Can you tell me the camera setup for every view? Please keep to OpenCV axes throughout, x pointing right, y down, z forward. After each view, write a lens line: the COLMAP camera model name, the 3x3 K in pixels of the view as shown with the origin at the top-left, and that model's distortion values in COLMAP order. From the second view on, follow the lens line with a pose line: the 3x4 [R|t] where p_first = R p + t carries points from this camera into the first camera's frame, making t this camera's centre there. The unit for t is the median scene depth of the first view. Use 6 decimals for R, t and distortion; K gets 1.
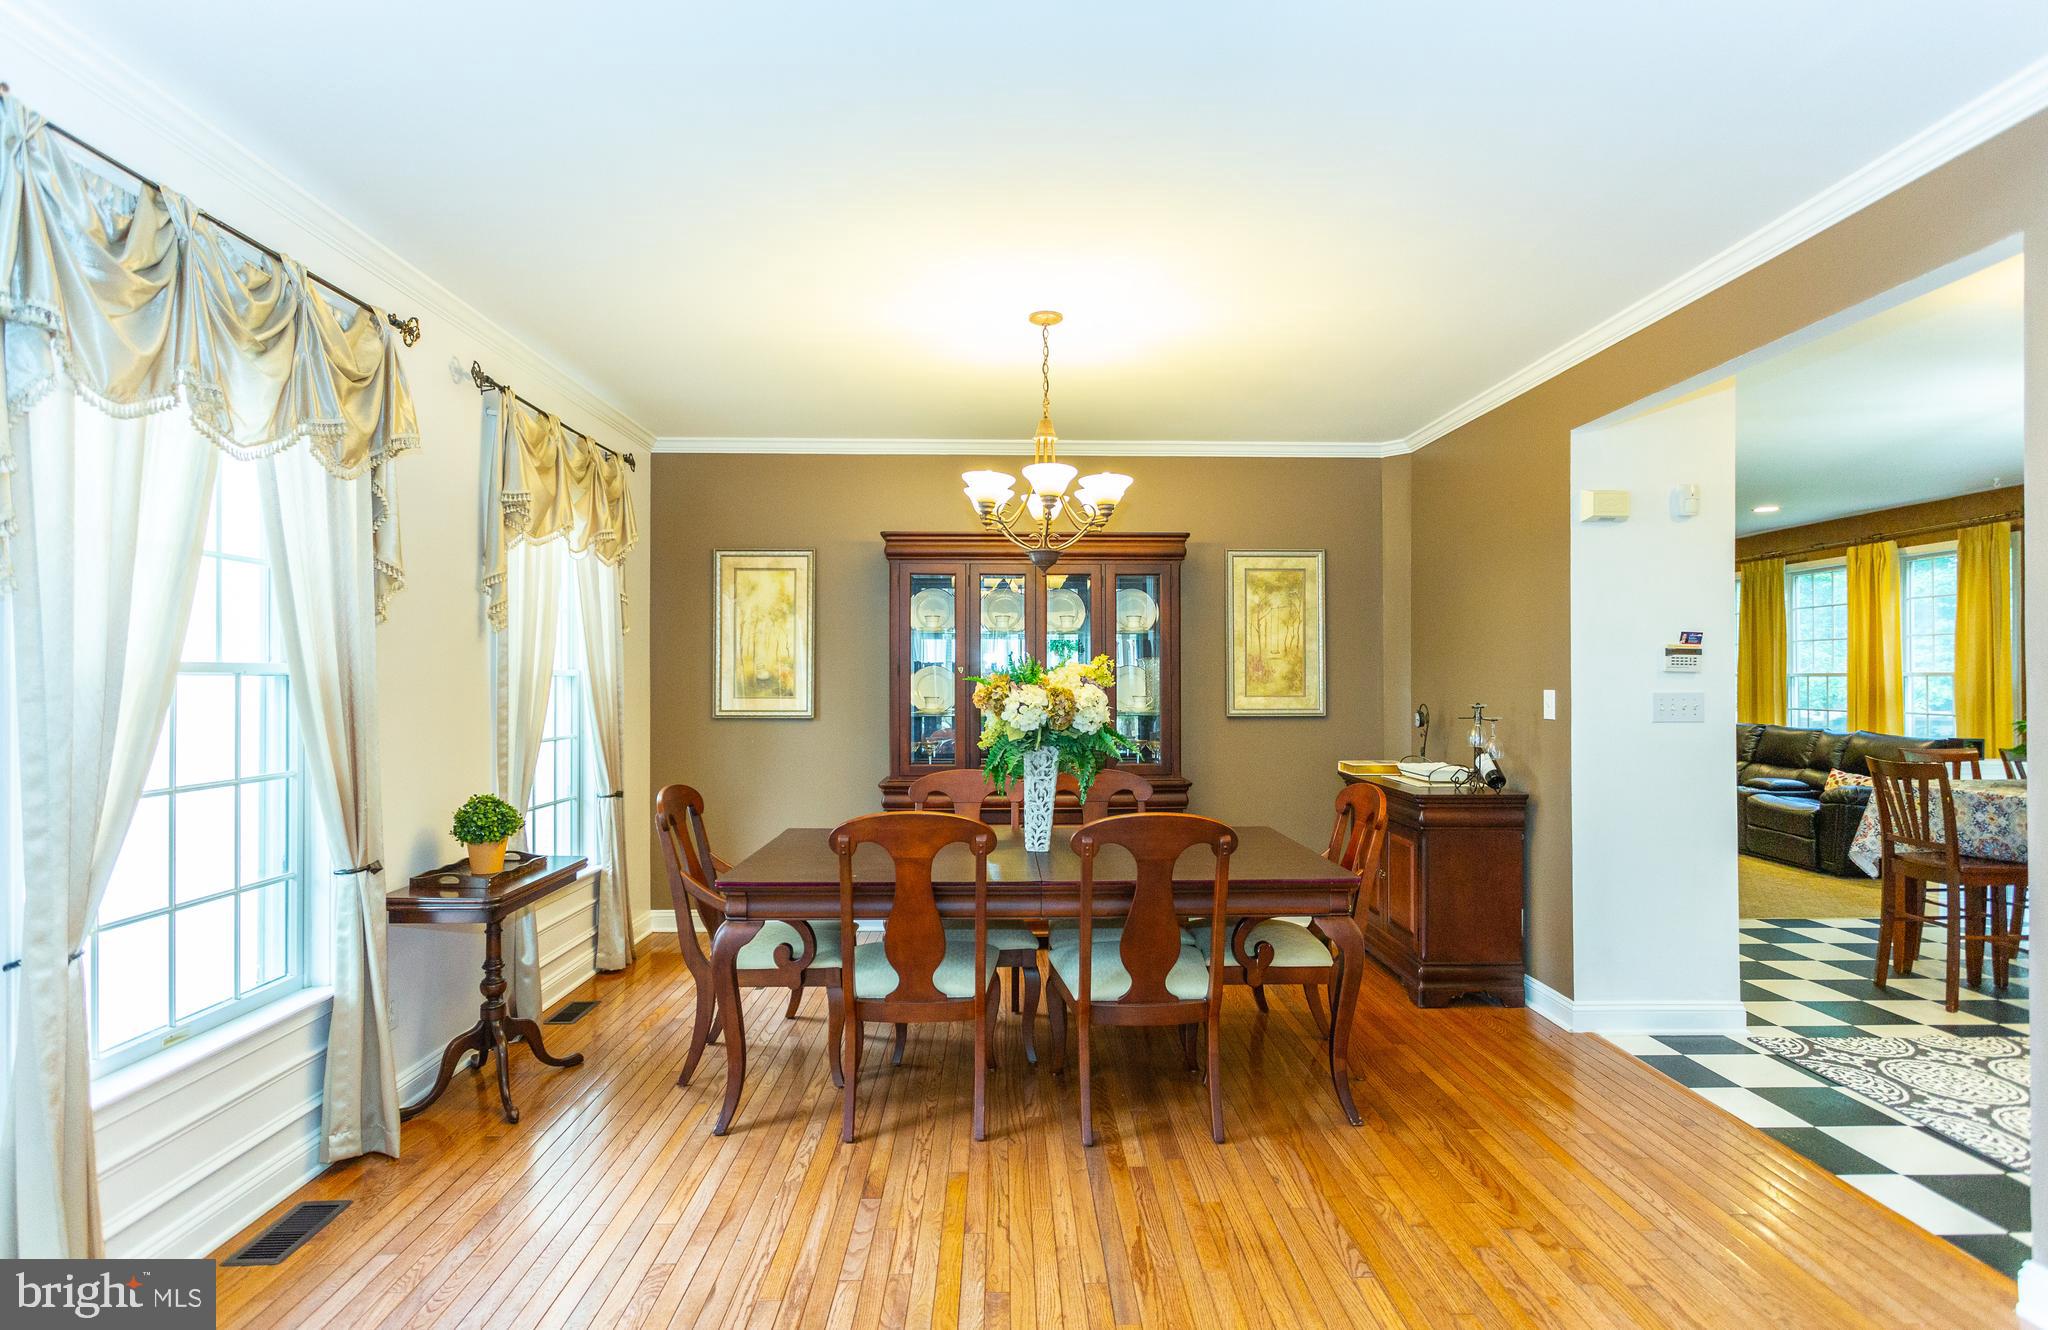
lens RADIAL K [[999.4, 0, 1024.0], [0, 999.4, 665.0], [0, 0, 1]] dist [-0.006661, 0.006689]
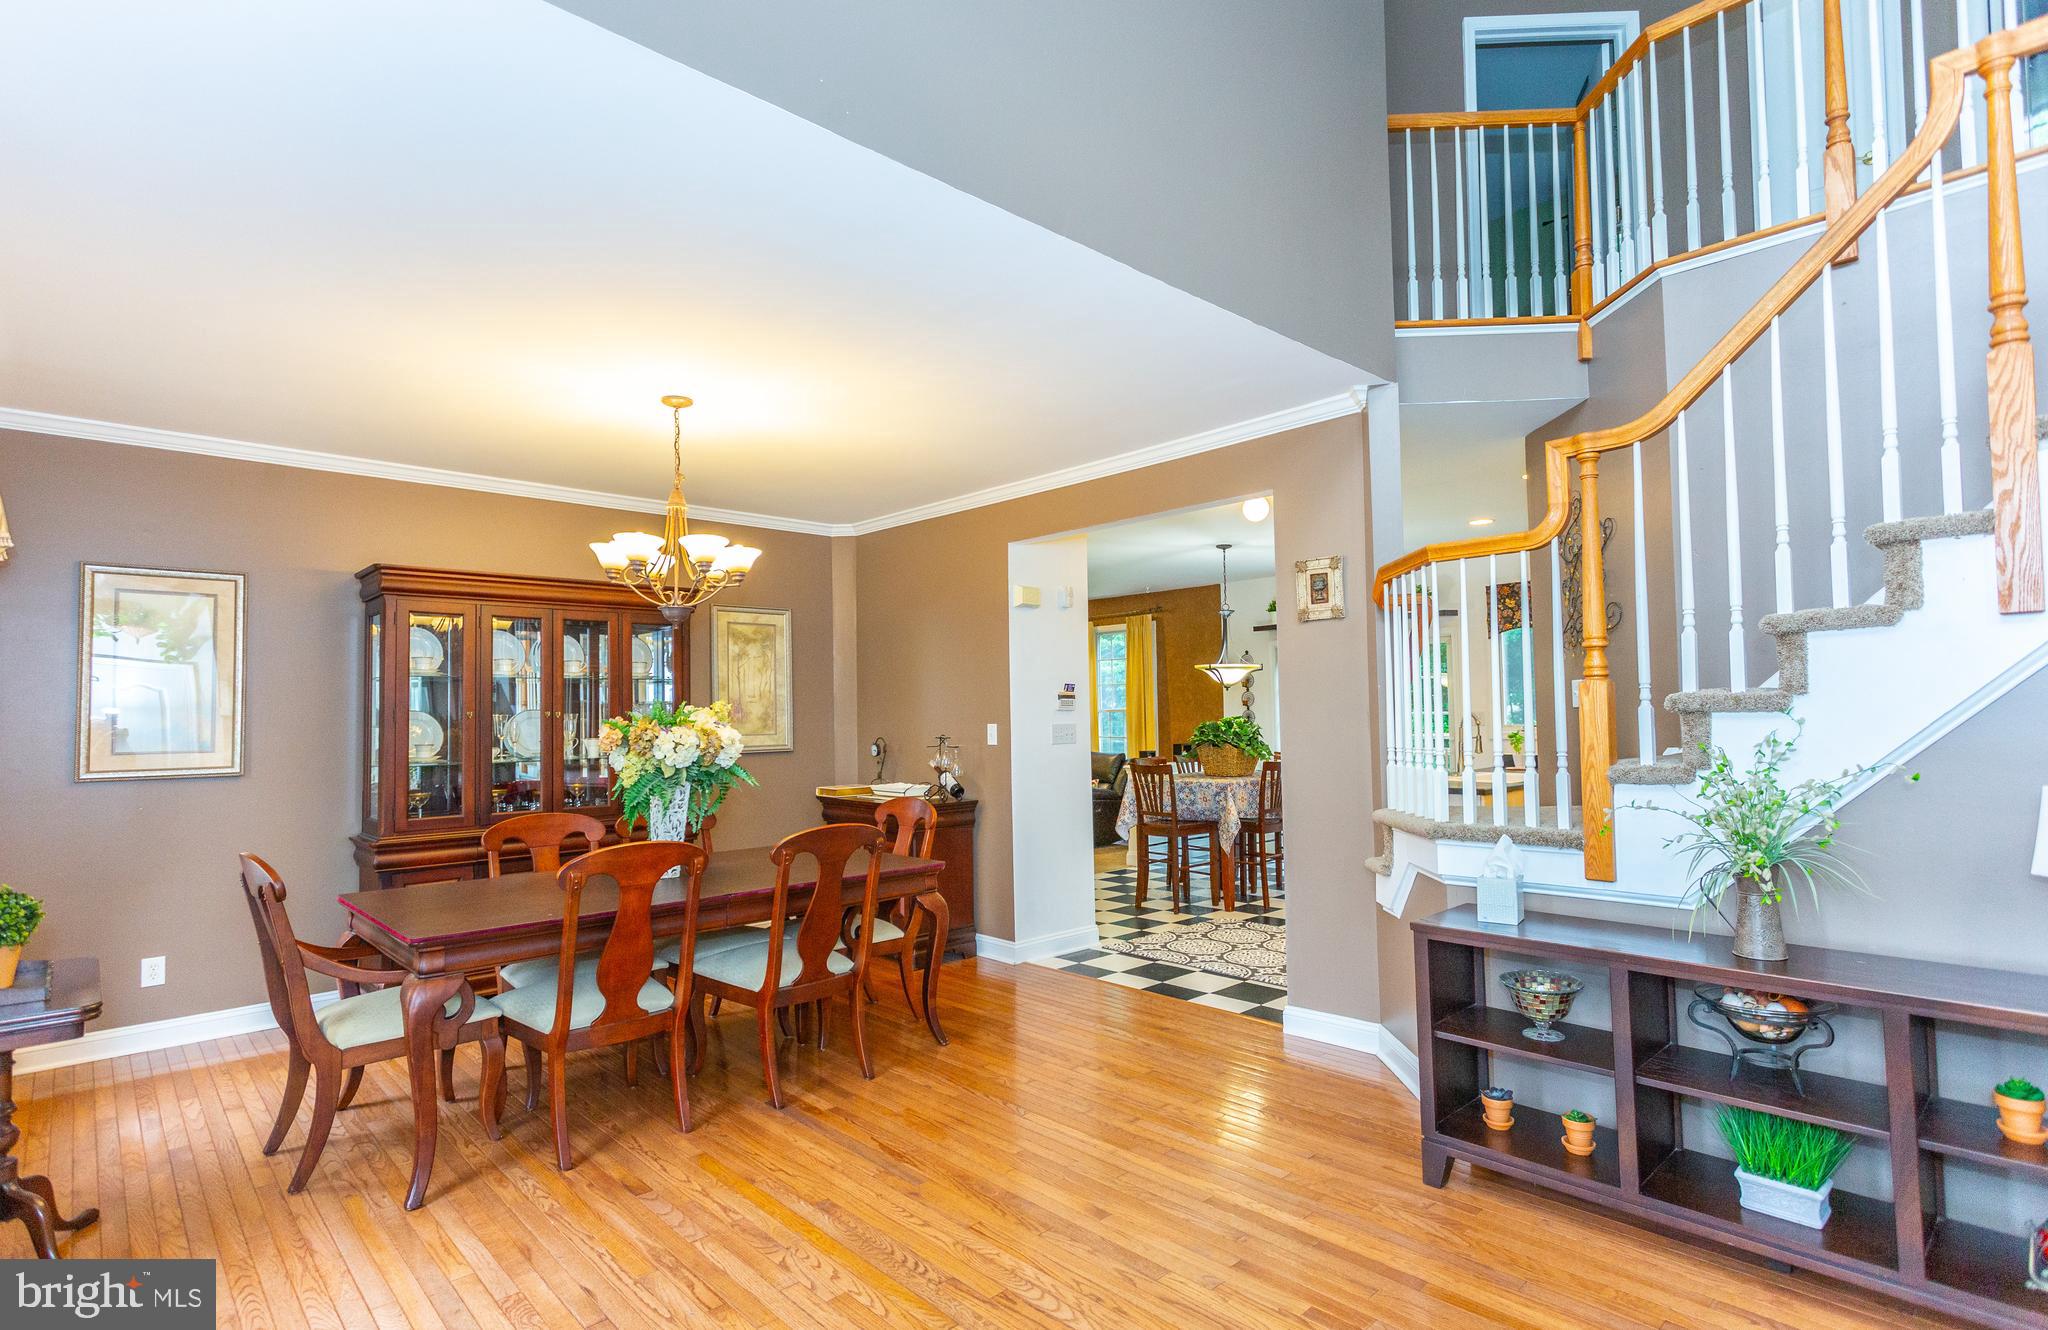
lens RADIAL K [[999.4, 0, 1024.0], [0, 999.4, 665.0], [0, 0, 1]] dist [-0.006661, 0.006689]
pose [[0.744498, 0.021456, 0.667280, -0.396037], [0.006415, 0.999207, -0.039286, -0.002561], [-0.667594, 0.033529, 0.743770, -0.081831]]
